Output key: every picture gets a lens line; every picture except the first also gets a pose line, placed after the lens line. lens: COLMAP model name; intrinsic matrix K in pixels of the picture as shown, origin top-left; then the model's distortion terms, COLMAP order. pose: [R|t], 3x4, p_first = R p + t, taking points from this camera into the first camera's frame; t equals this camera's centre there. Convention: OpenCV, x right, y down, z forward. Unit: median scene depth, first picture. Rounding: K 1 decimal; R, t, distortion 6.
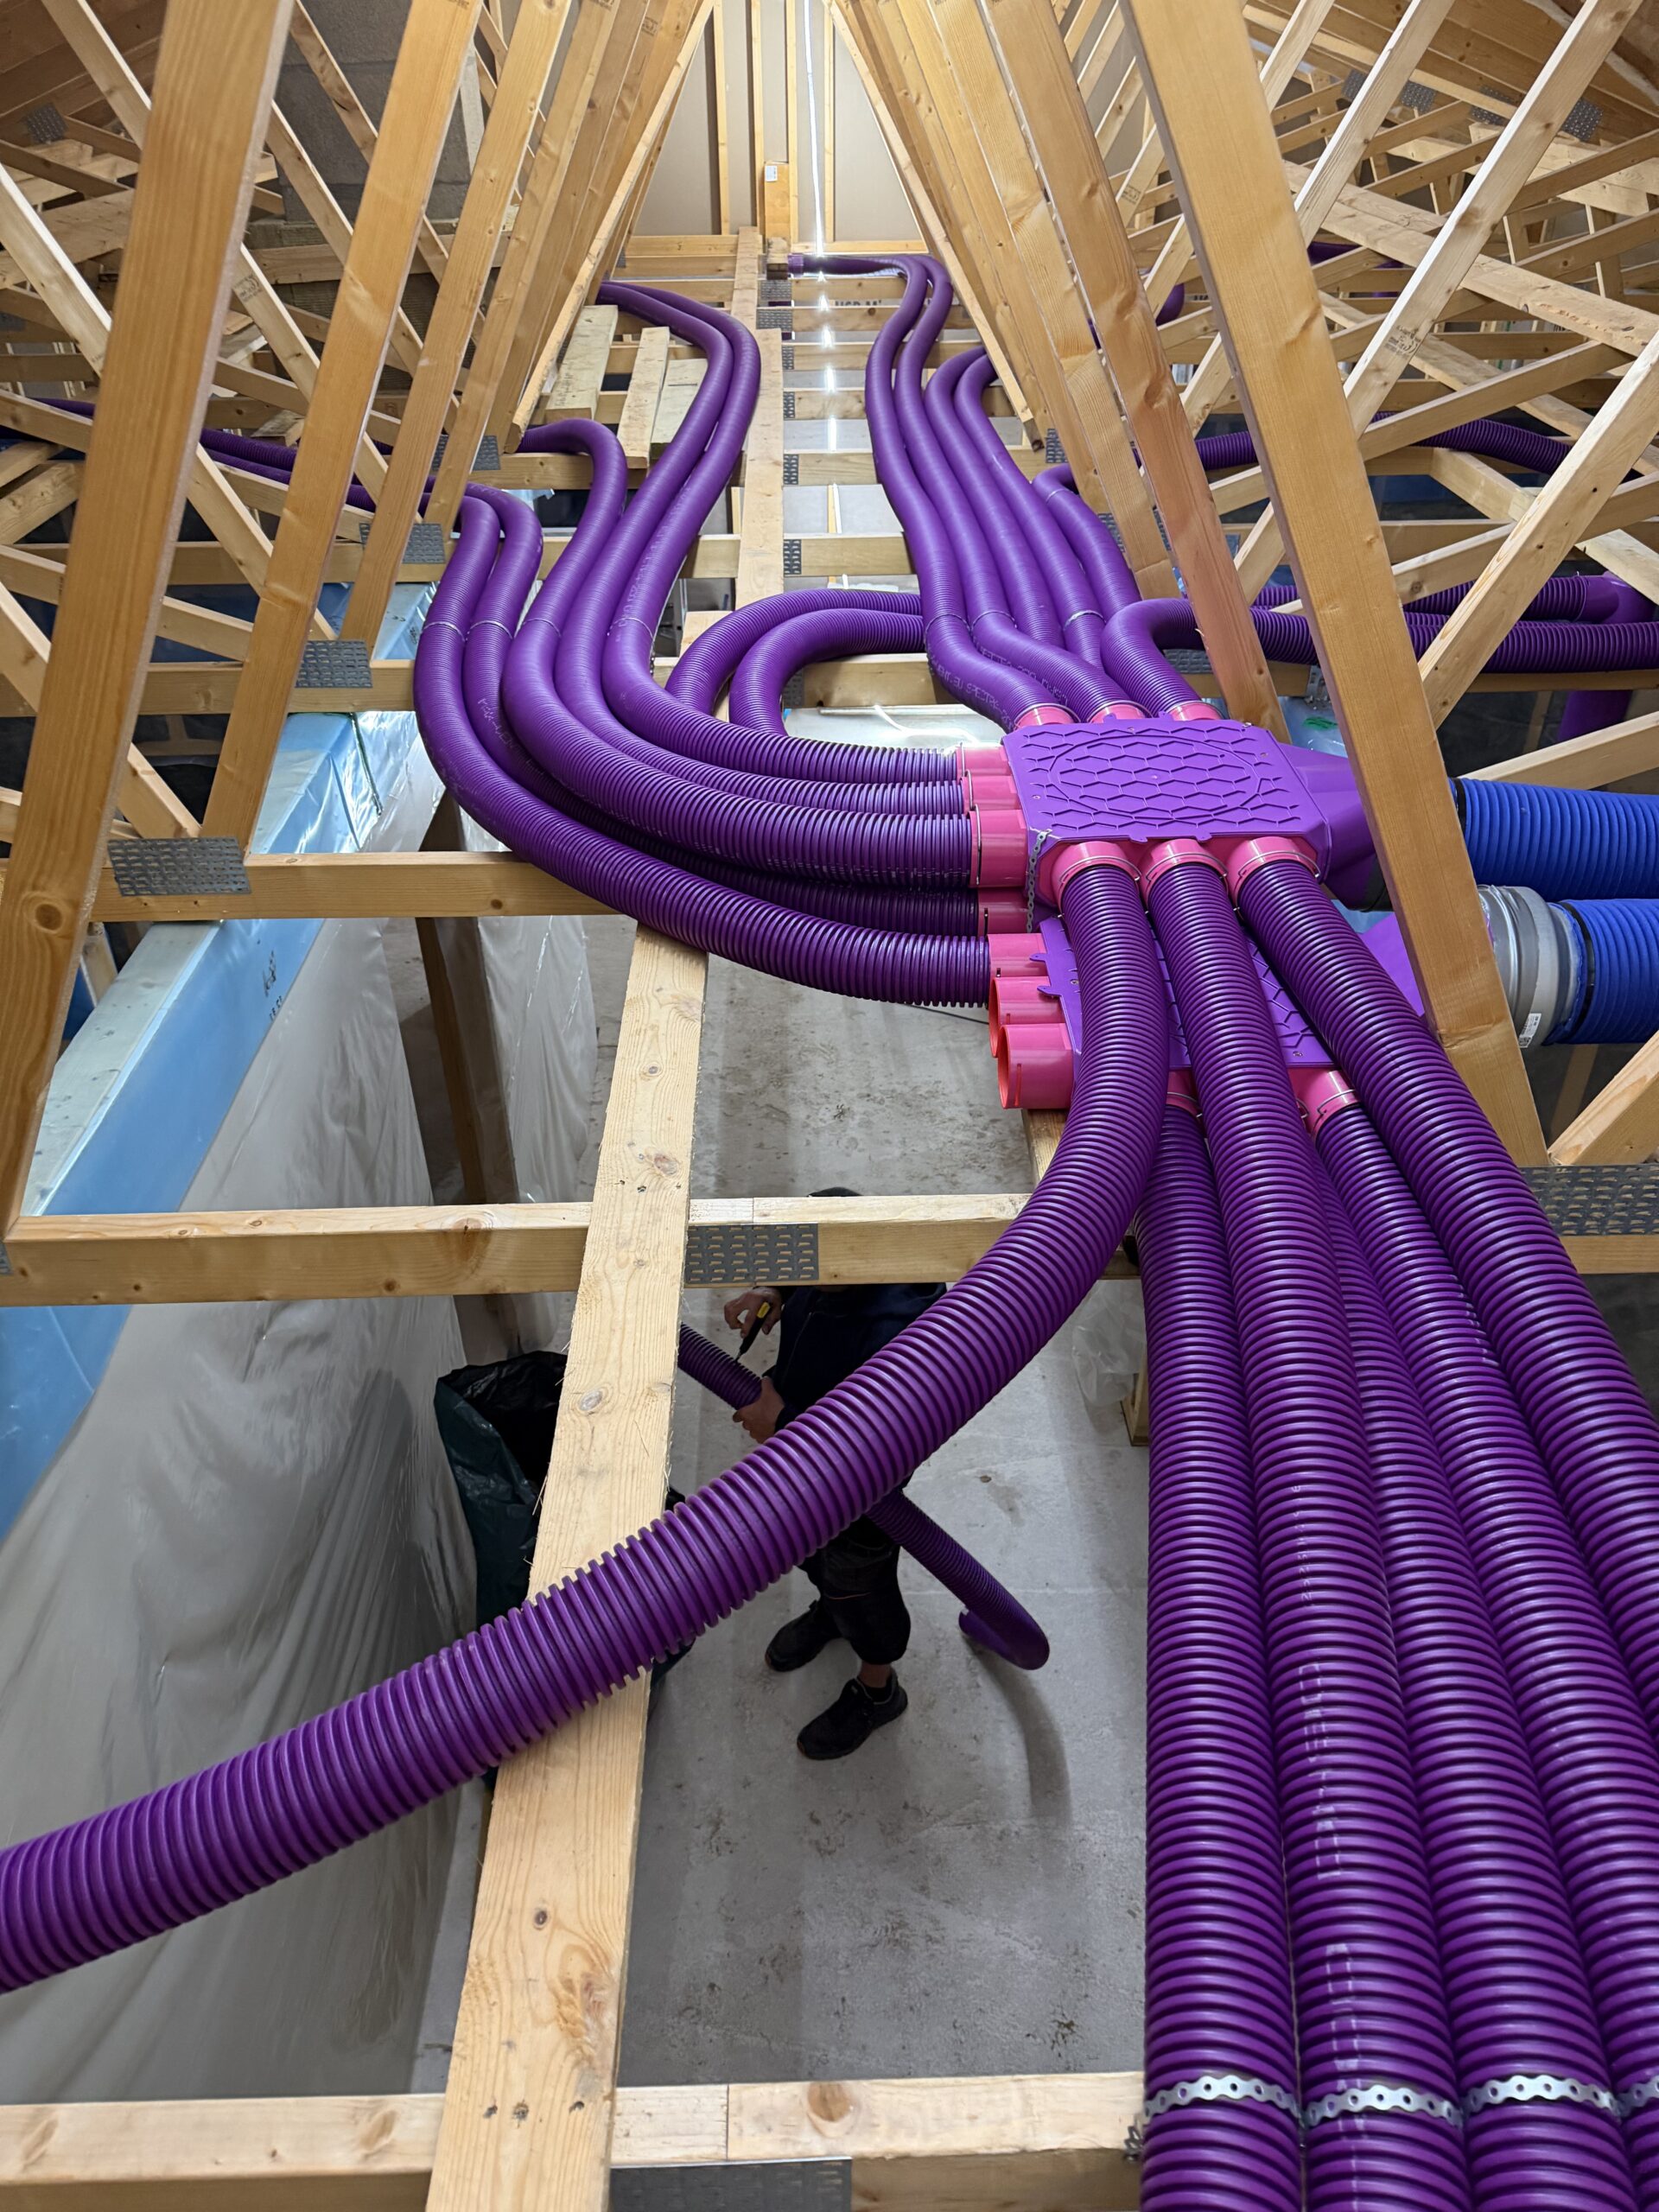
lens RADIAL K [[1566.1, 0, 829.5], [0, 1566.1, 1106.0], [0, 0, 1]] dist [0.116363, -0.158560]
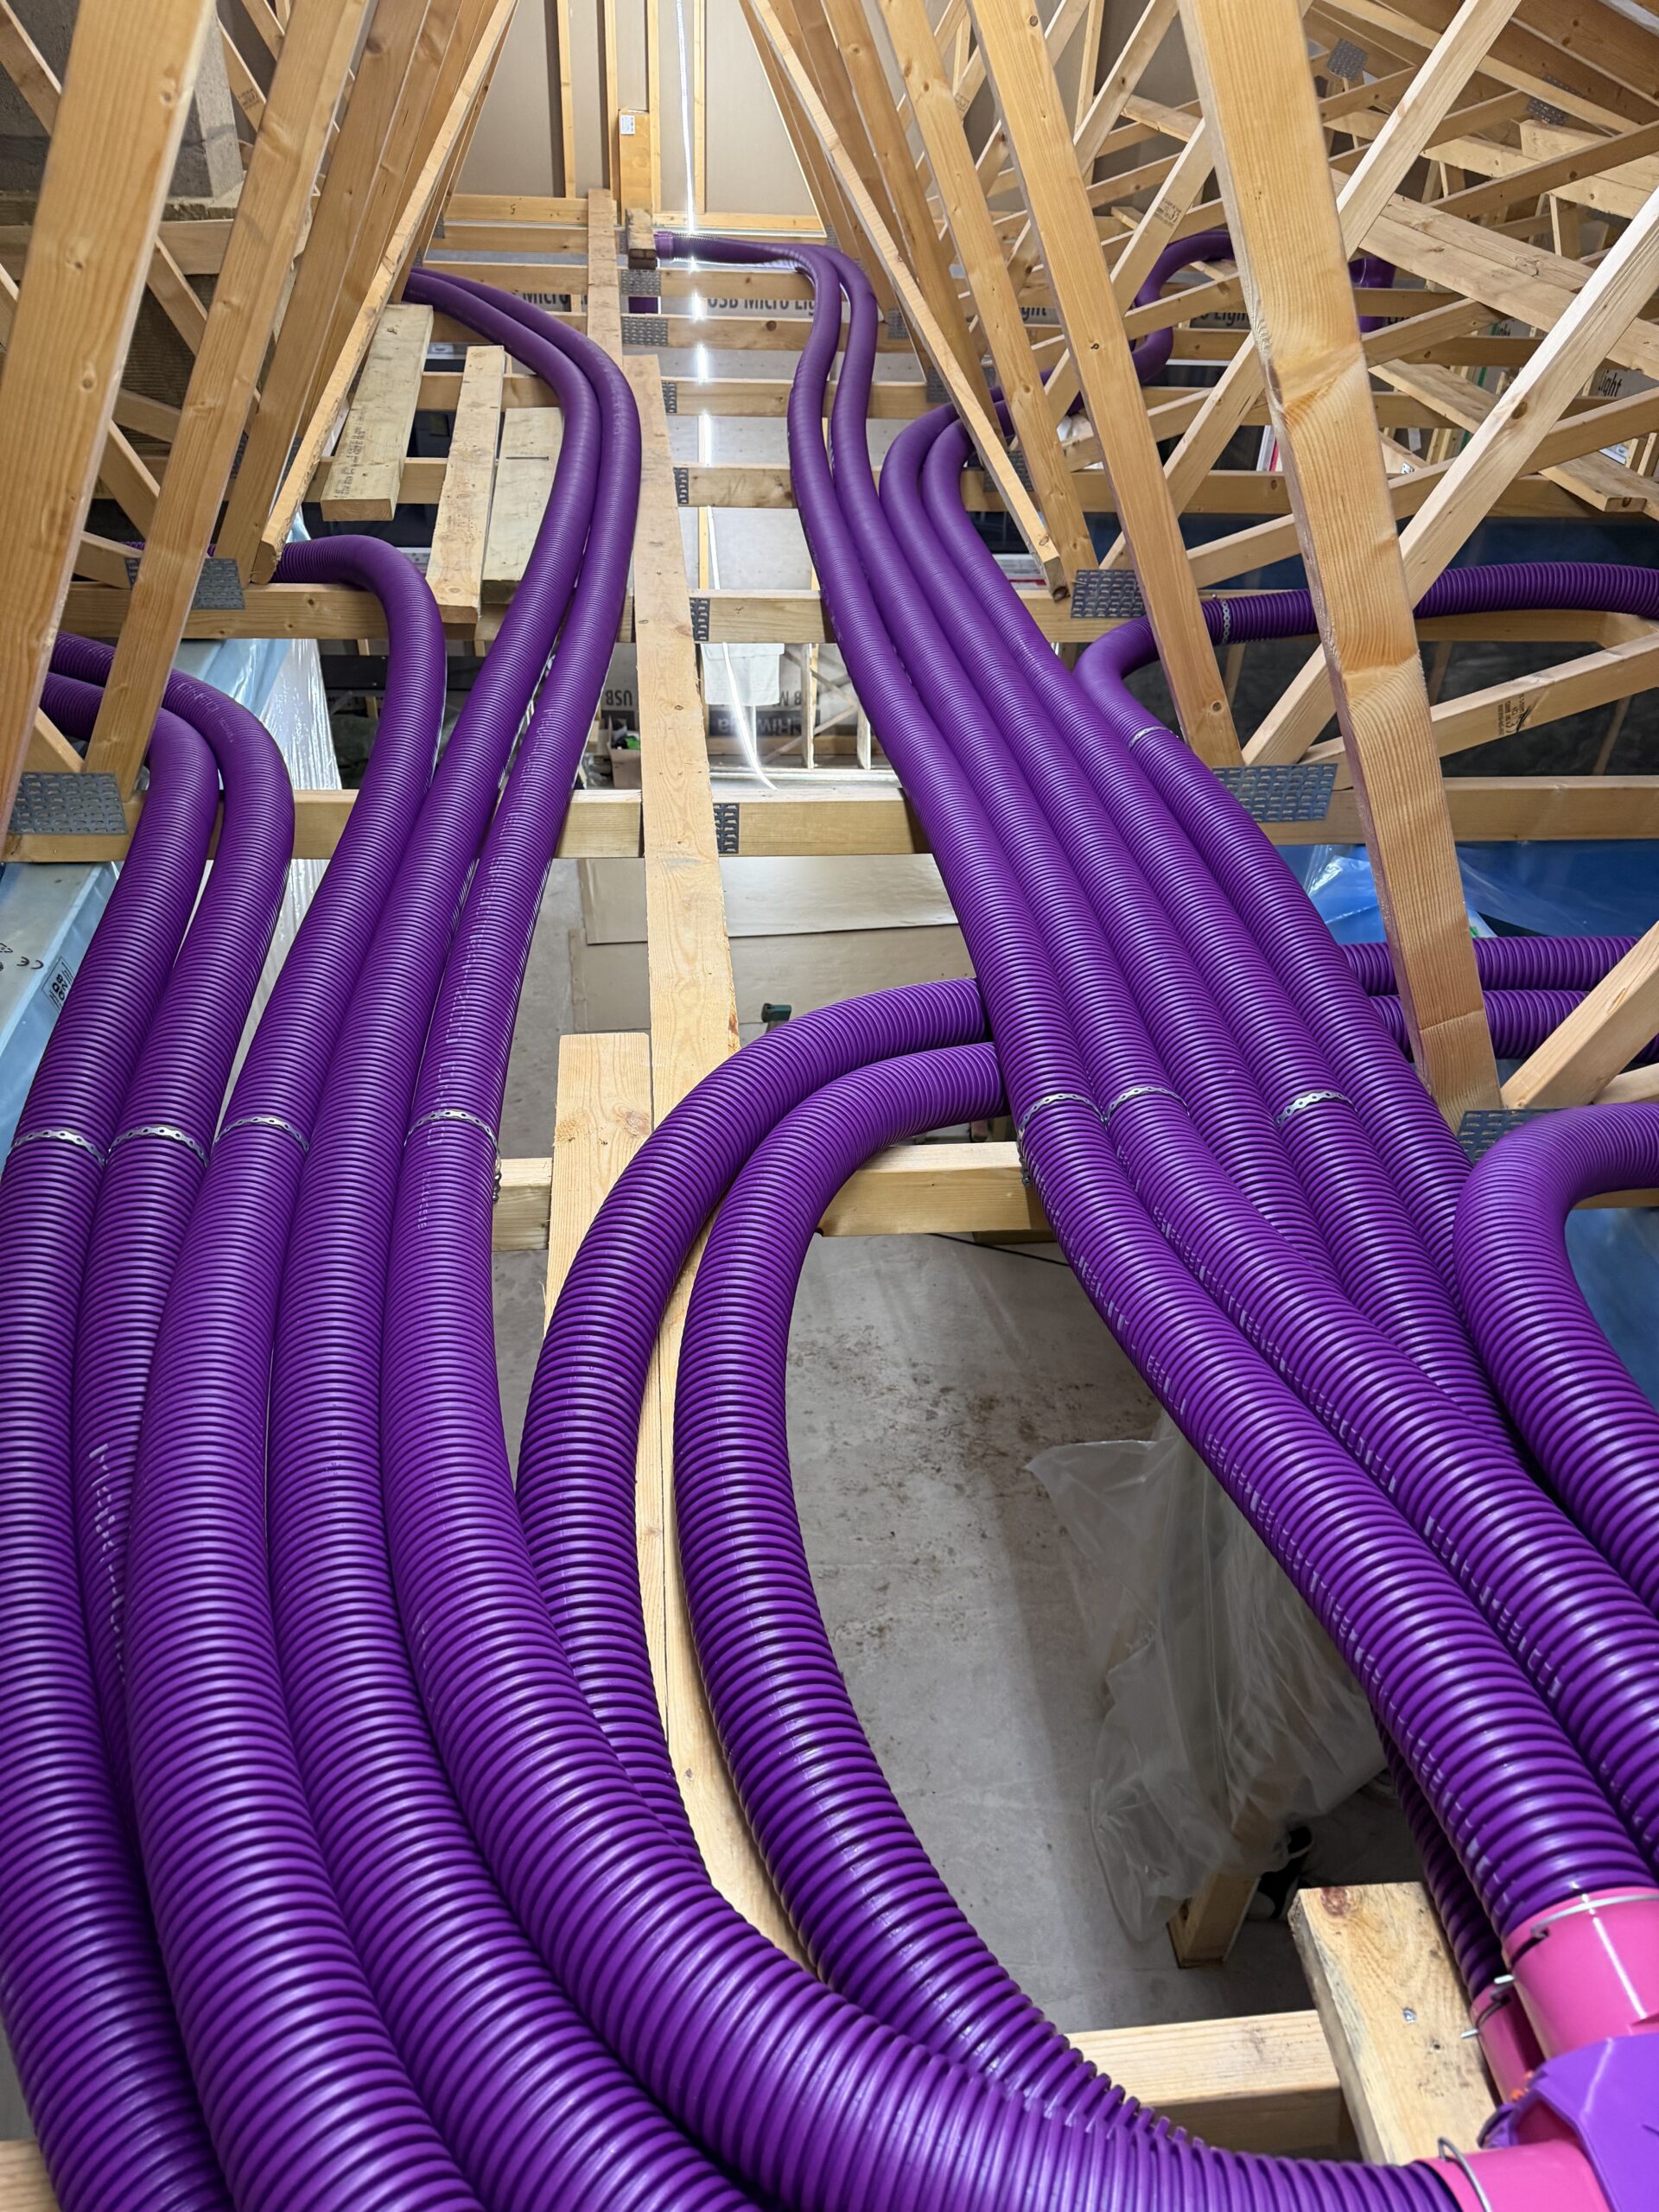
lens RADIAL K [[1554.6, 0, 842.3], [0, 1554.6, 1102.1], [0, 0, 1]] dist [0.060747, -0.063836]
pose [[0.994149, -0.011455, 0.107407, -0.028655], [0.007439, 0.999261, 0.037718, -0.171904], [-0.107759, -0.036699, 0.993499, 0.259049]]
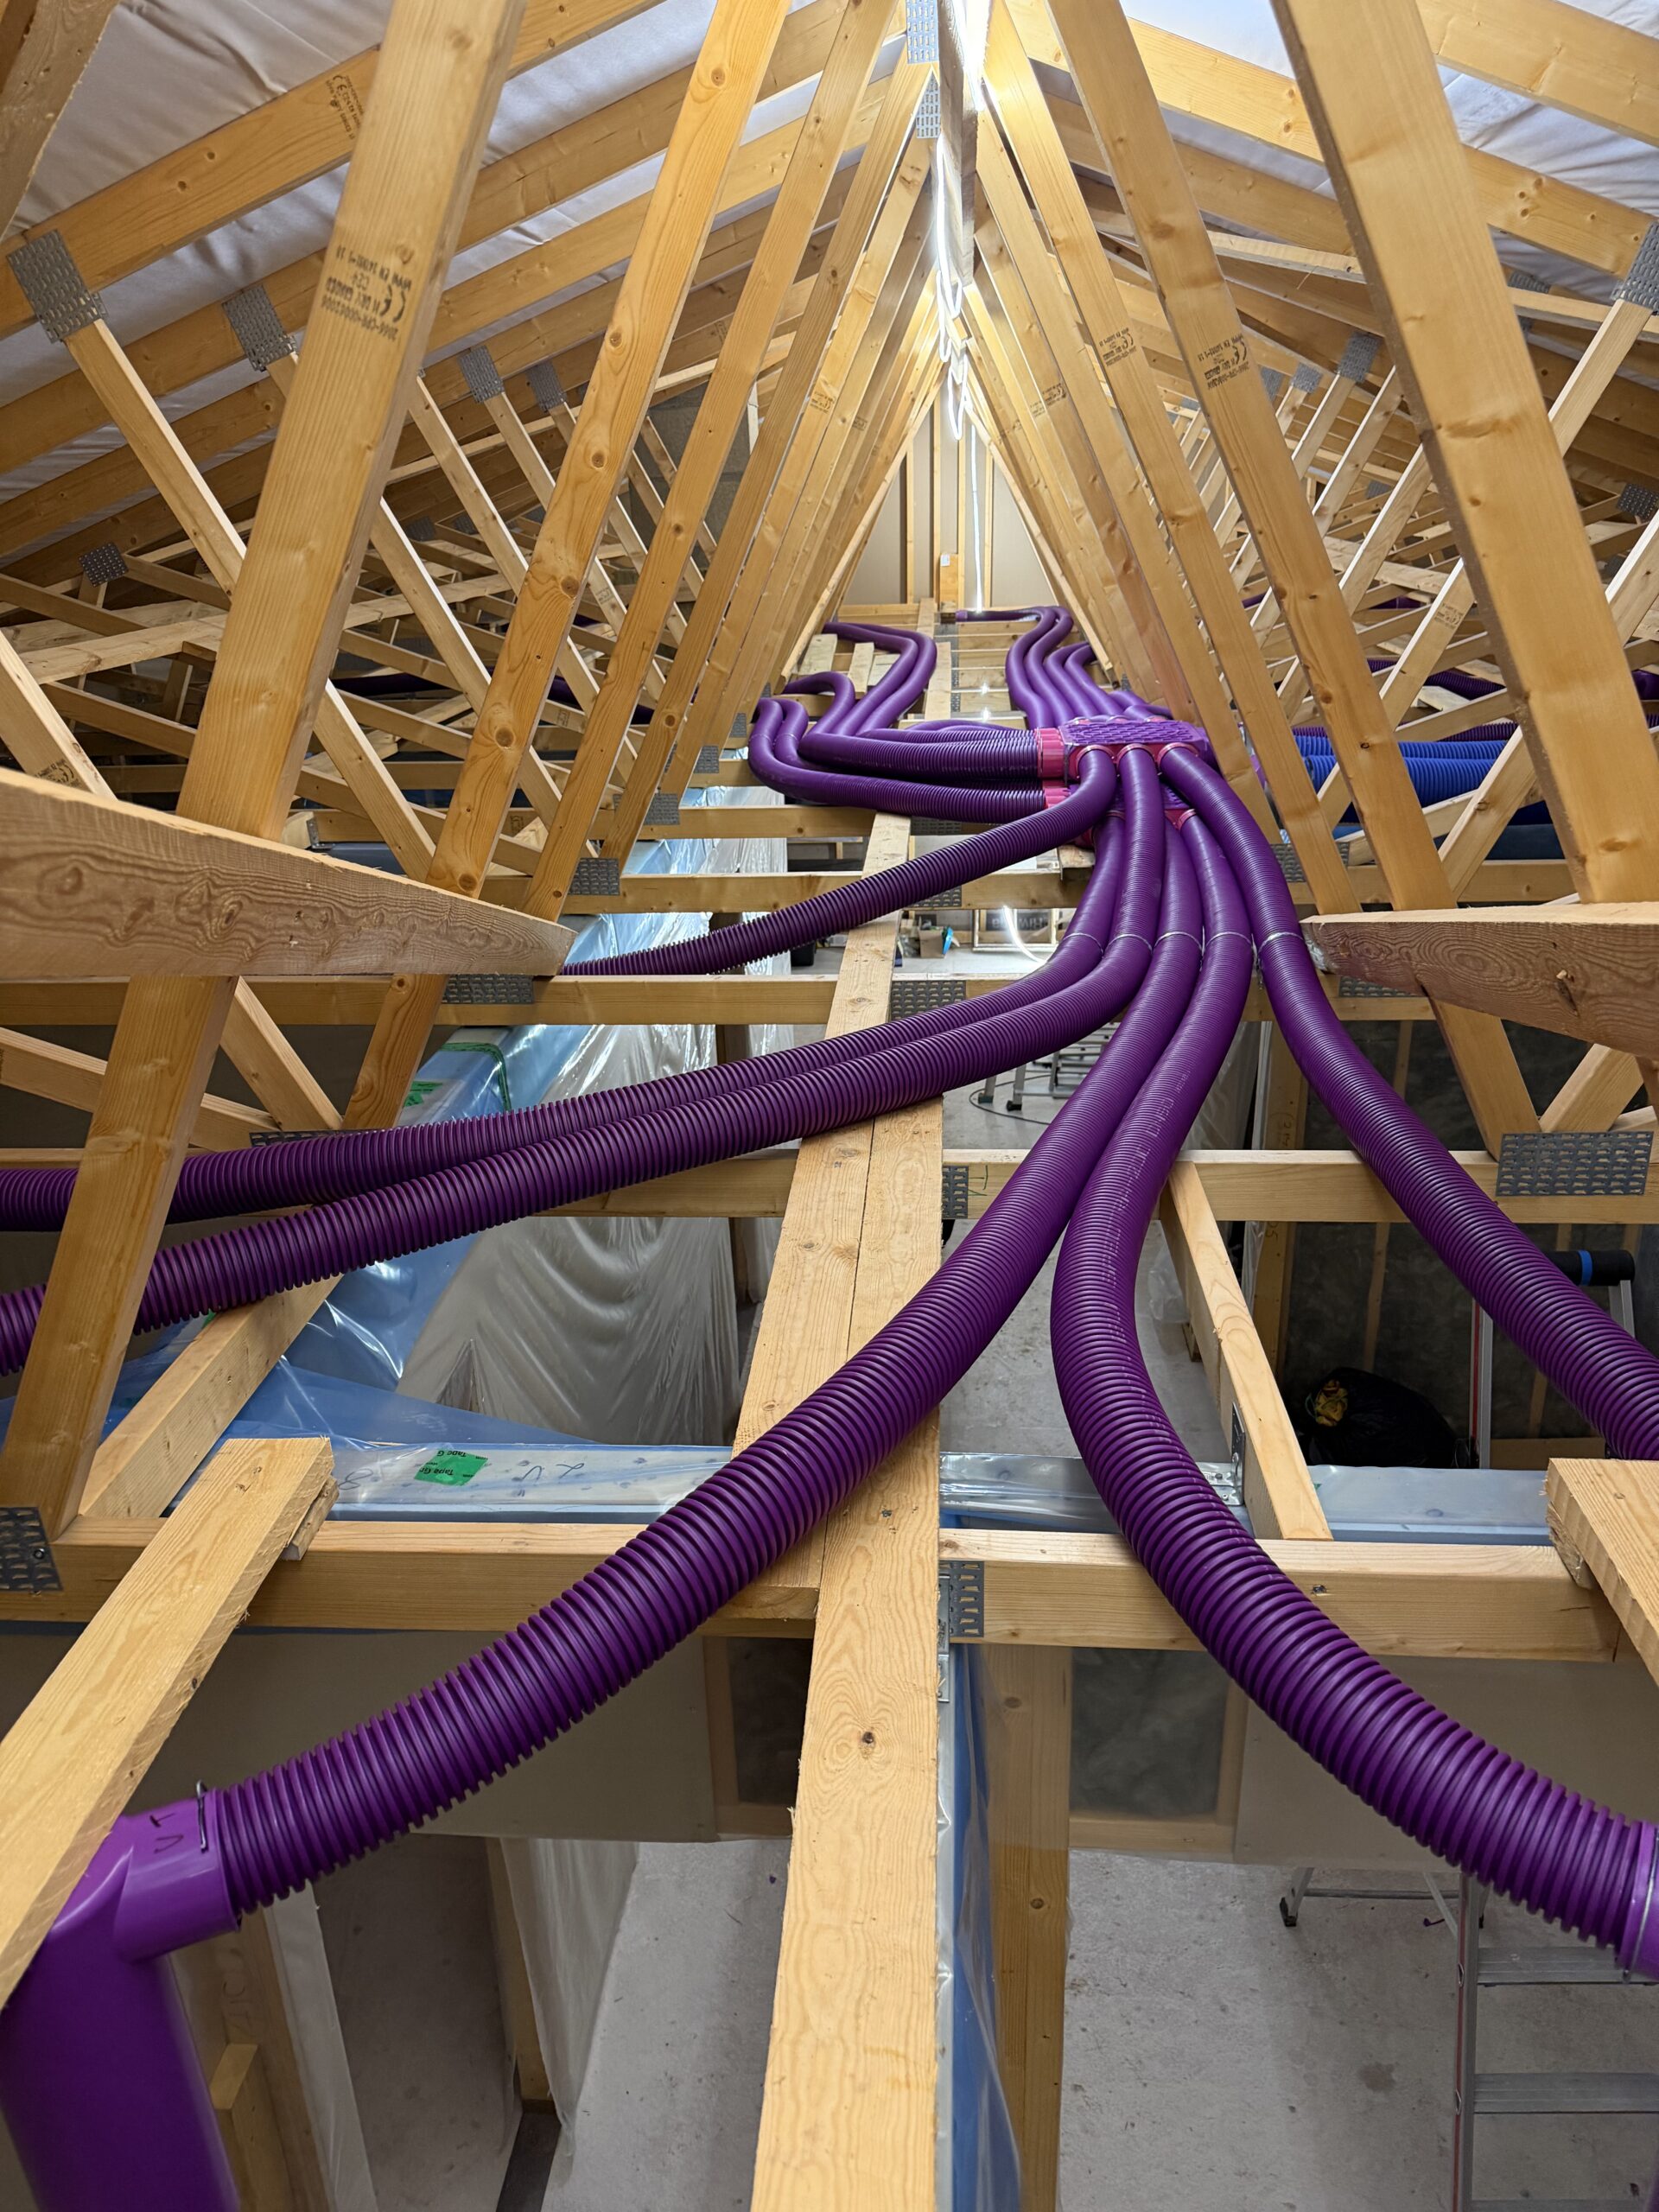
lens RADIAL K [[1566.1, 0, 829.5], [0, 1566.1, 1106.0], [0, 0, 1]] dist [0.116363, -0.158560]
pose [[0.995045, 0.017522, -0.097873, 0.008696], [-0.038859, 0.974593, -0.220587, 0.257263], [0.091521, 0.223297, 0.970444, -0.326846]]
